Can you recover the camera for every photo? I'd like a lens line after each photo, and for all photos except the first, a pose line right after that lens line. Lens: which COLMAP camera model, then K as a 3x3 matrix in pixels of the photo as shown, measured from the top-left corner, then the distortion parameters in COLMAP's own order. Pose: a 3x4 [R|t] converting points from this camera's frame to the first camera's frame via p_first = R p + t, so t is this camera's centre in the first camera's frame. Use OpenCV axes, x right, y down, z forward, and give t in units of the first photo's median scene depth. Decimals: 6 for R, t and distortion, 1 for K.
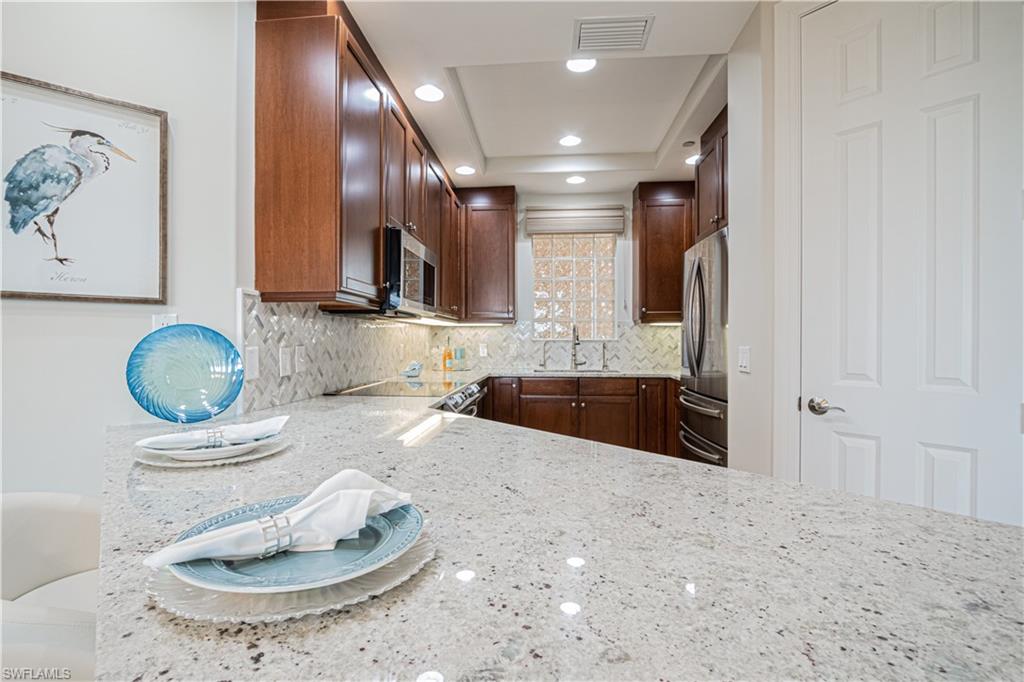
lens RADIAL K [[479.9, 0, 512.0], [0, 479.9, 341.0], [0, 0, 1]] dist [0.000110, -0.000061]
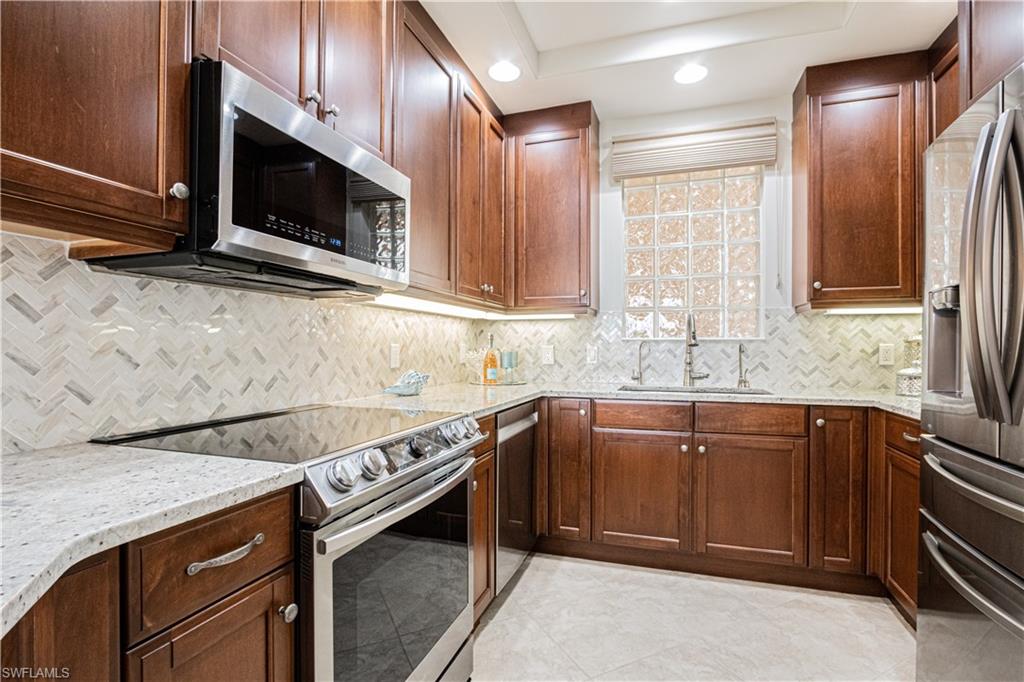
lens RADIAL K [[480.3, 0, 511.3], [0, 480.3, 348.1], [0, 0, 1]] dist [-0.001252, -0.000178]
pose [[0.967992, 0.001778, -0.250974, 0.062911], [-0.001999, 0.999998, -0.000625, 0.010496], [0.250972, 0.001107, 0.967994, 0.338498]]
